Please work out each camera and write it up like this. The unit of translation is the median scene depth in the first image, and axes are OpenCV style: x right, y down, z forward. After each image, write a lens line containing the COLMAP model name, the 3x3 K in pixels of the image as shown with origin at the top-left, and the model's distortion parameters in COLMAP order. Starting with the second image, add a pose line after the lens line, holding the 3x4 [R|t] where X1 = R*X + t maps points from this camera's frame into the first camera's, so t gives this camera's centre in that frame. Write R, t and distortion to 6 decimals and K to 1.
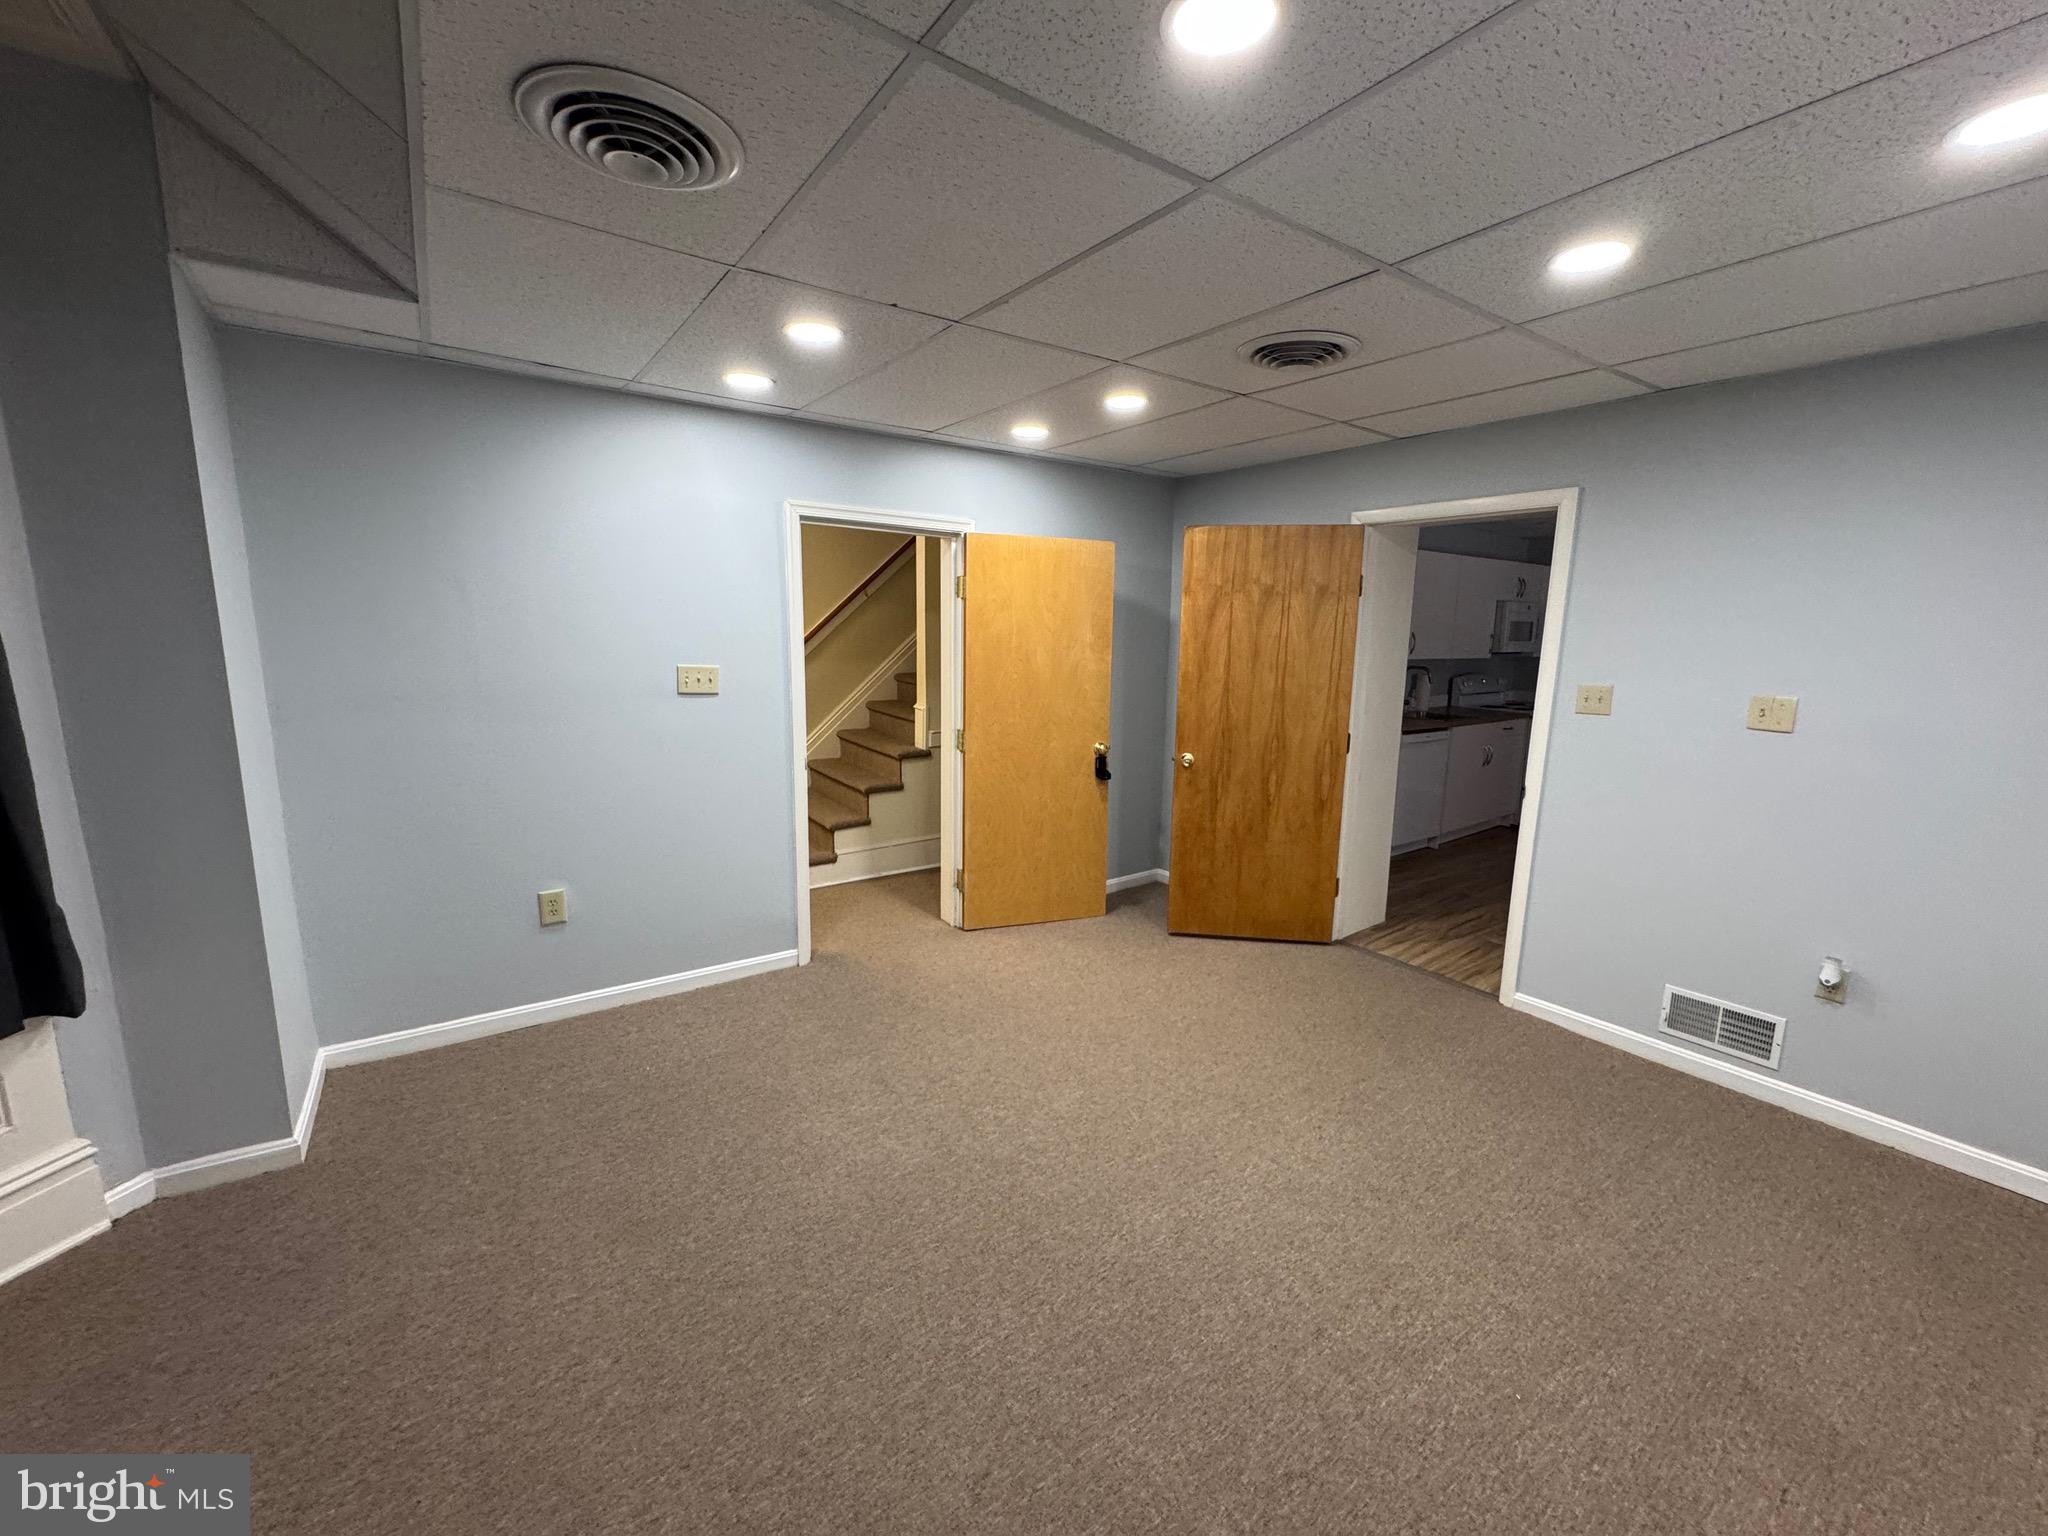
lens RADIAL K [[815.7, 0, 1019.4], [0, 815.7, 767.3], [0, 0, 1]] dist [-0.000039, -0.000225]
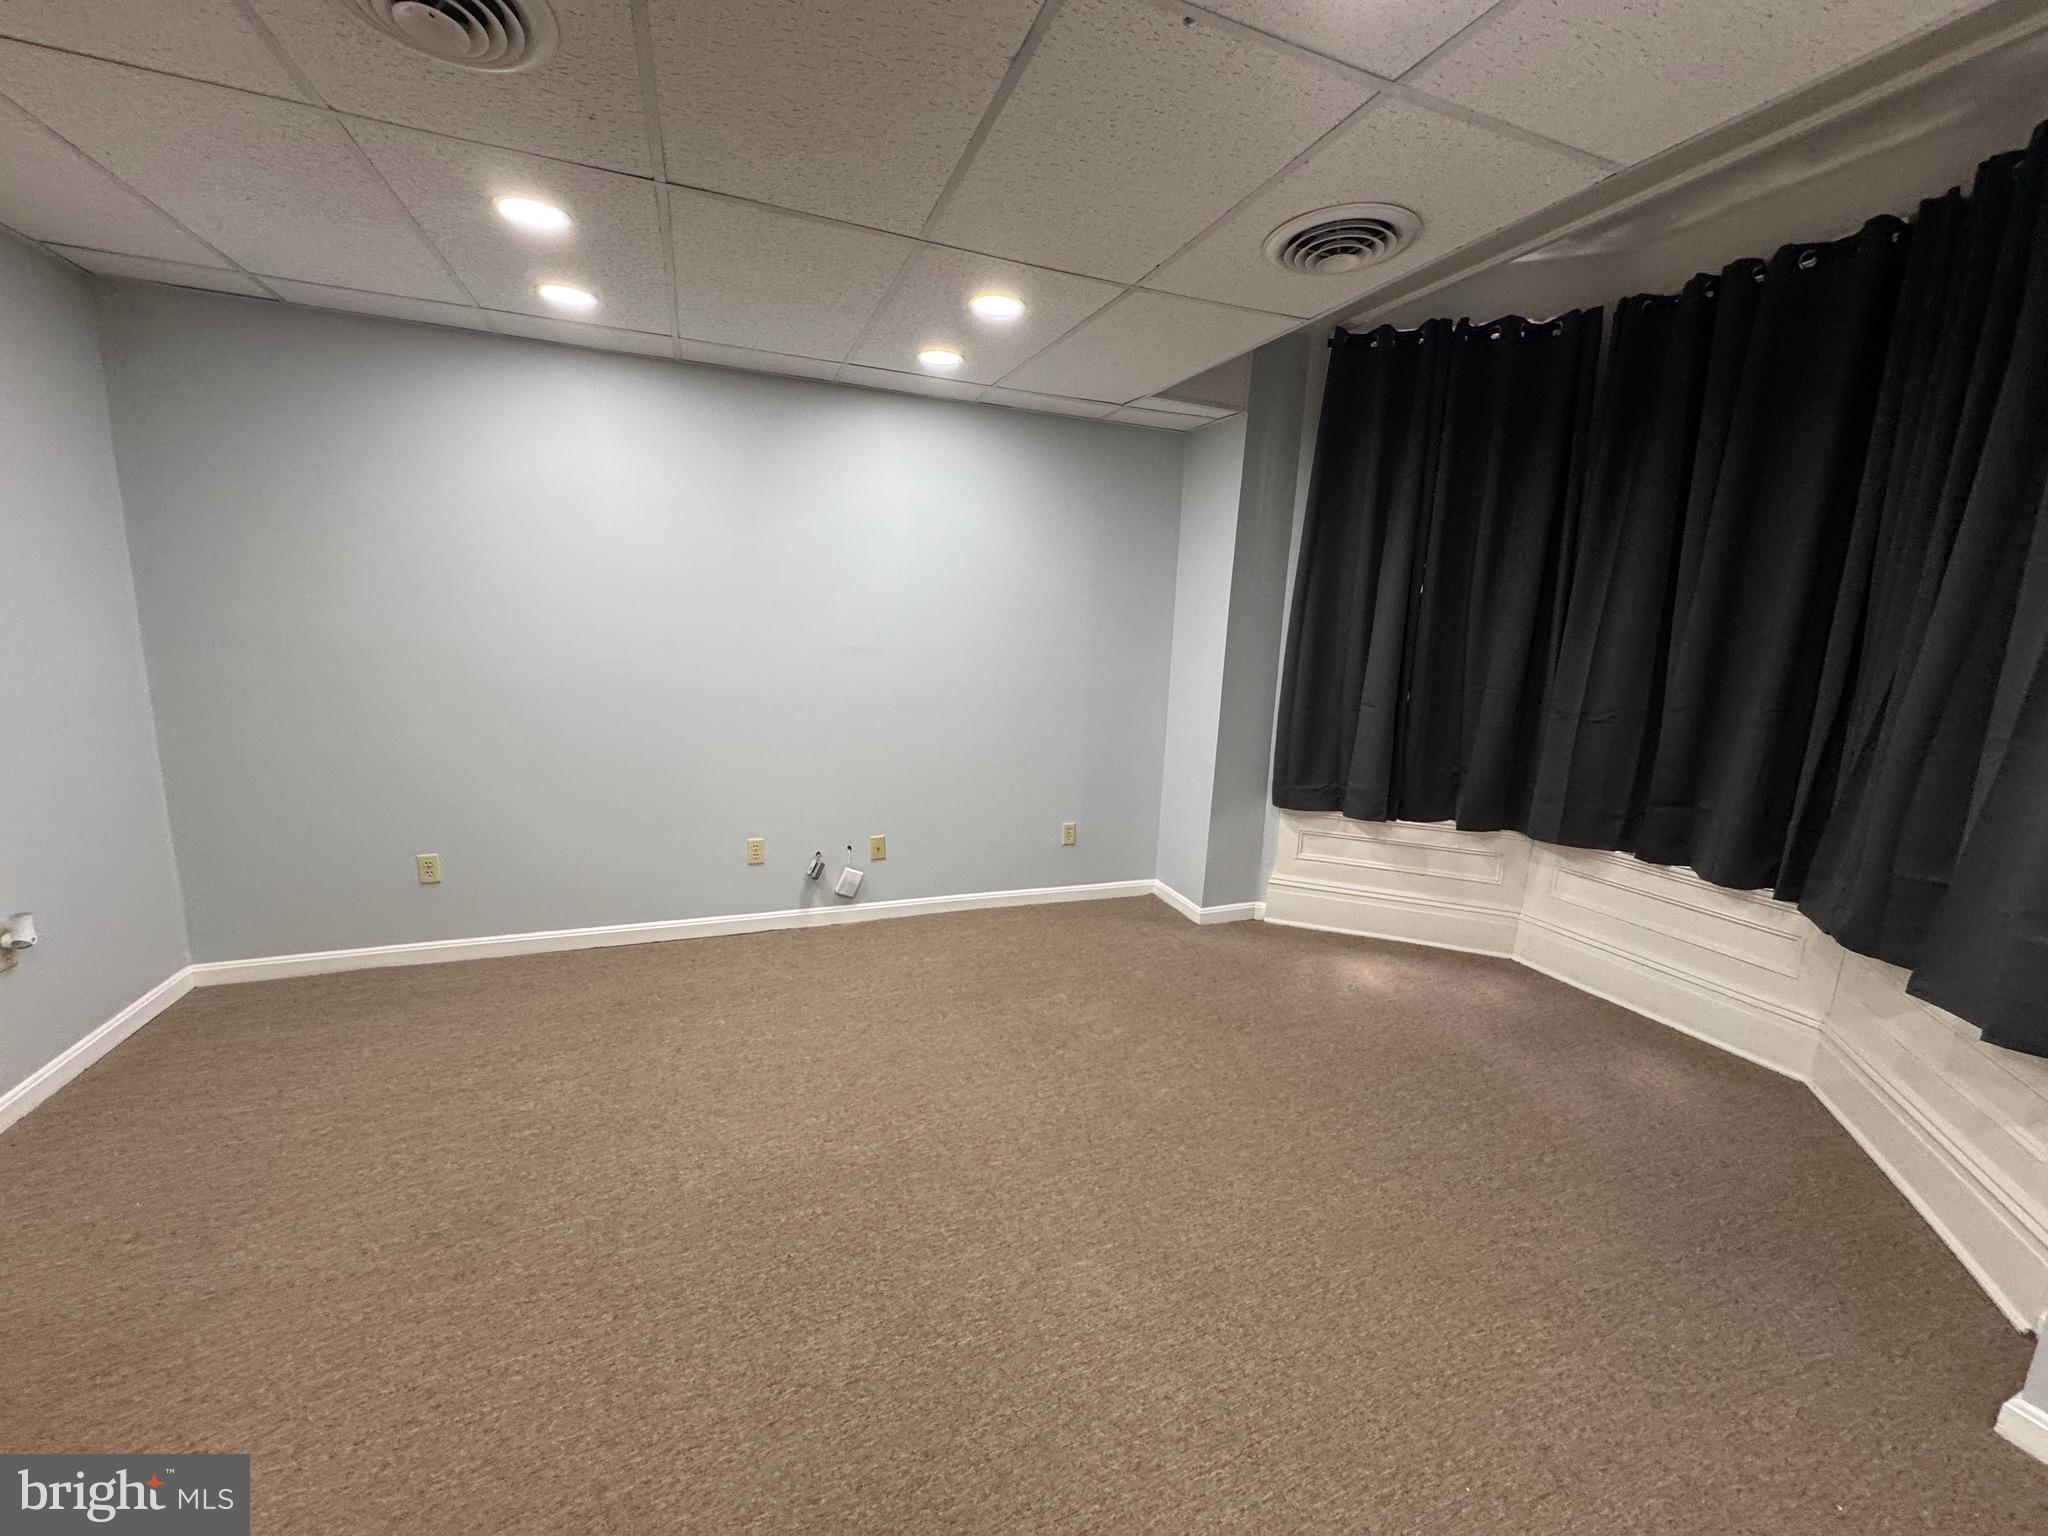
lens RADIAL K [[815.7, 0, 1019.4], [0, 815.7, 767.3], [0, 0, 1]] dist [-0.000039, -0.000225]
pose [[-0.967795, -0.098219, 0.231790, -0.239061], [-0.013035, 0.939065, 0.343492, -0.273763], [-0.251403, 0.329408, -0.910102, 1.858021]]
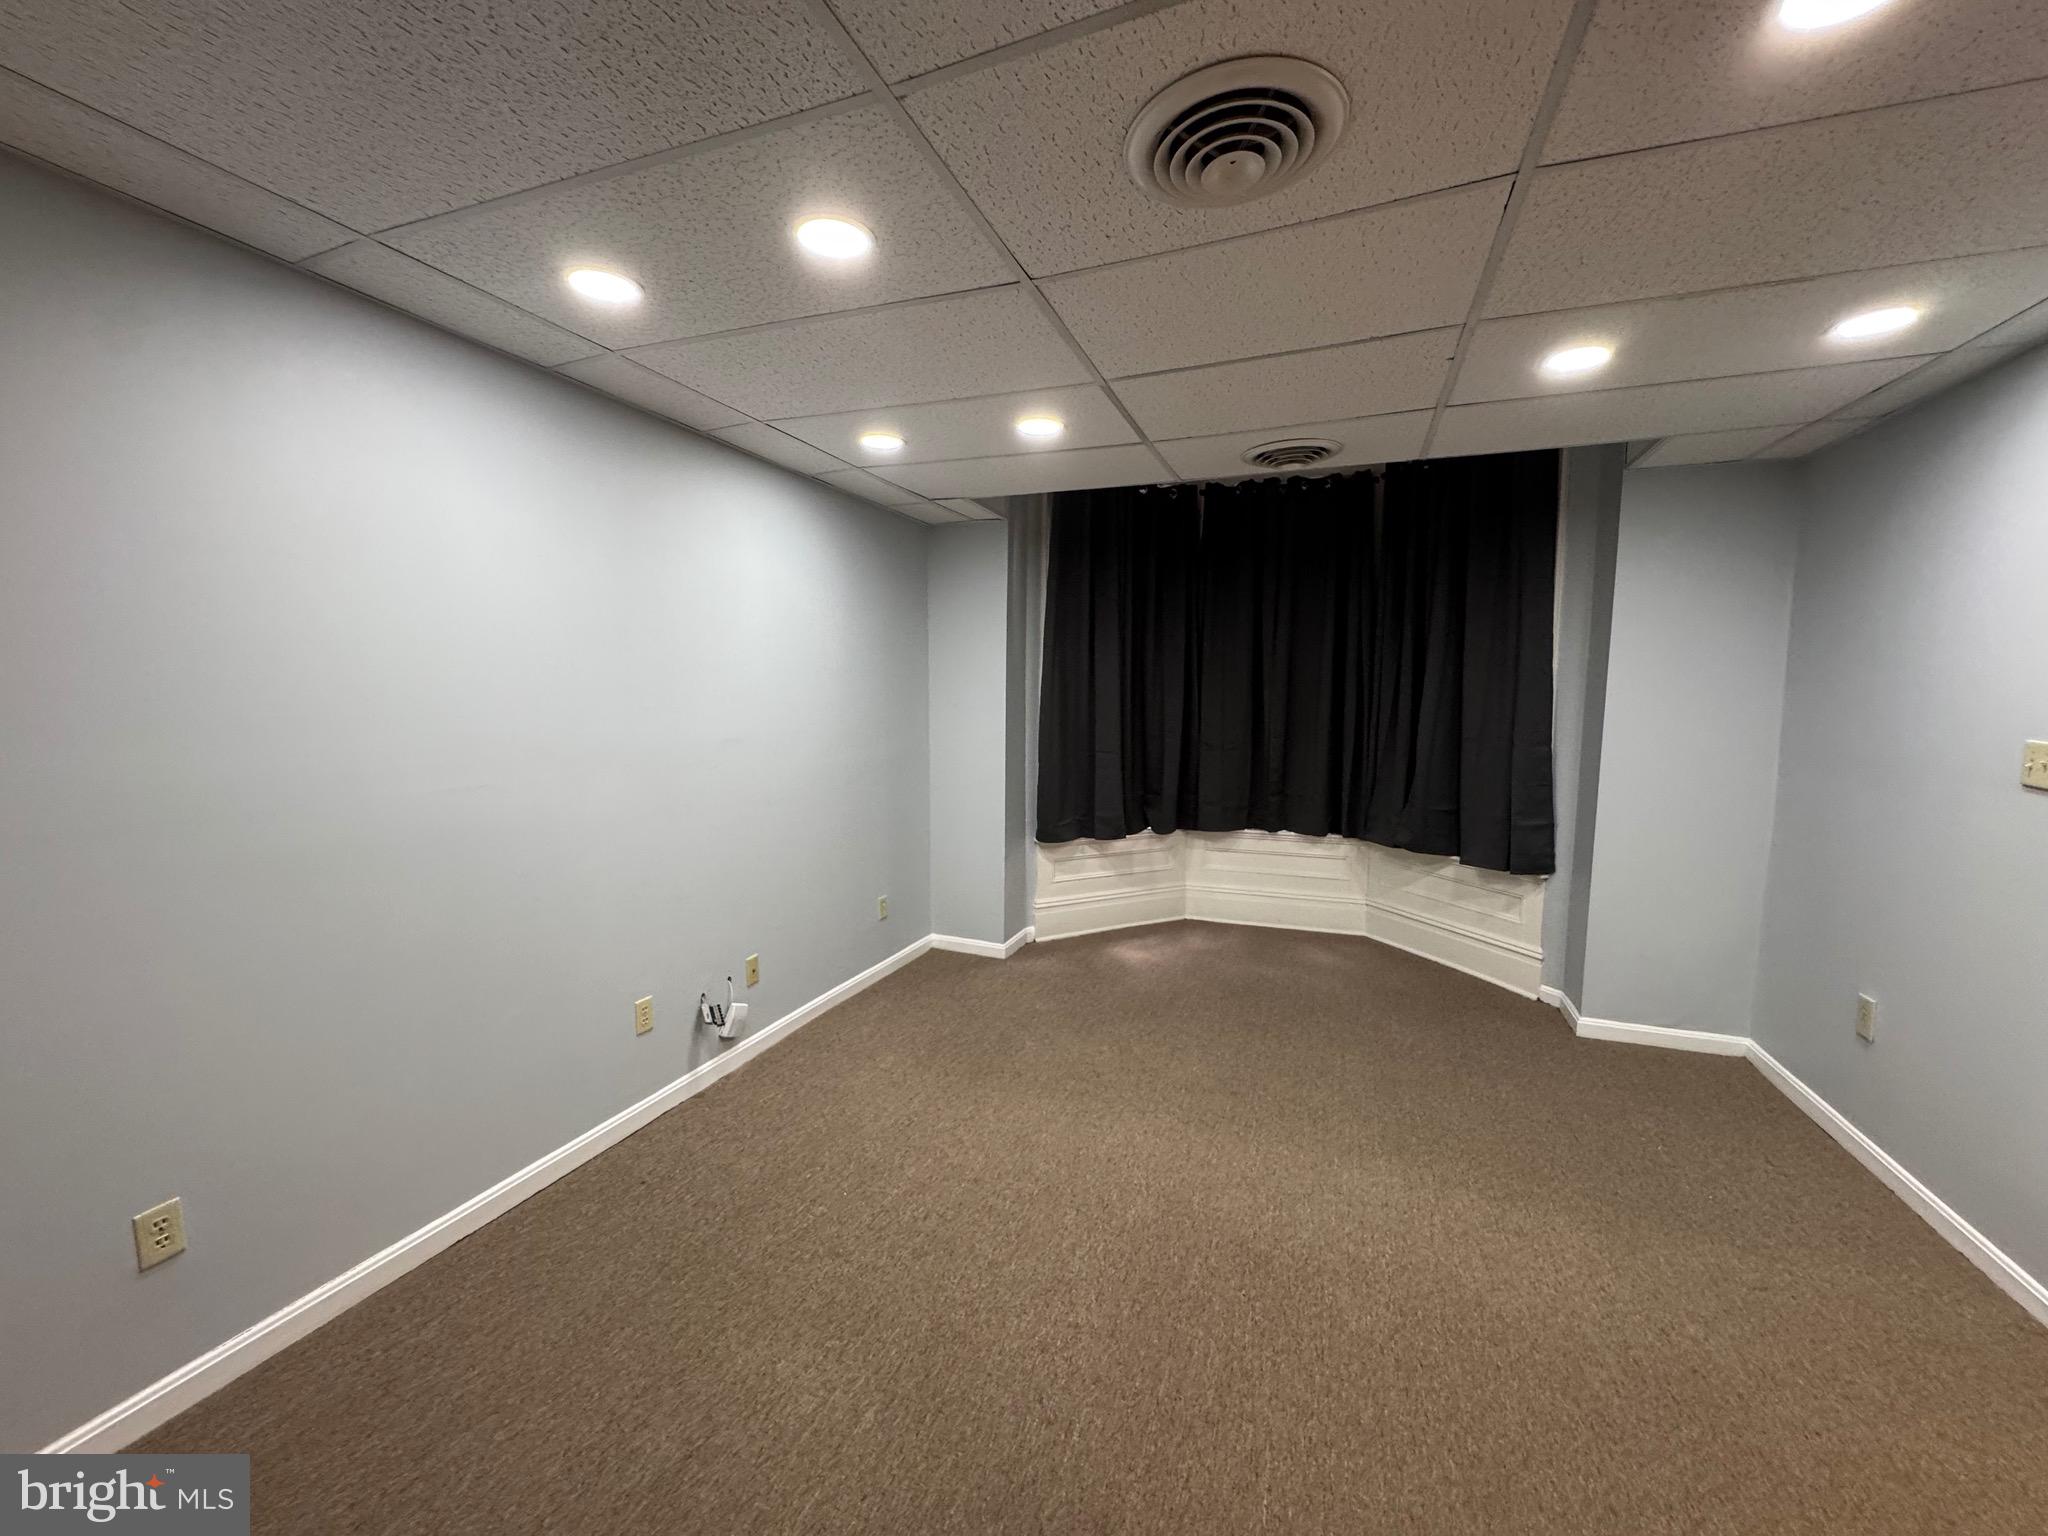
lens RADIAL K [[815.7, 0, 1019.4], [0, 815.7, 767.3], [0, 0, 1]] dist [-0.000039, -0.000225]
pose [[-0.836575, 0.029530, -0.547057, 0.926930], [-0.113677, 0.967457, 0.226061, -0.258553], [0.535930, 0.251305, -0.805993, 1.764474]]
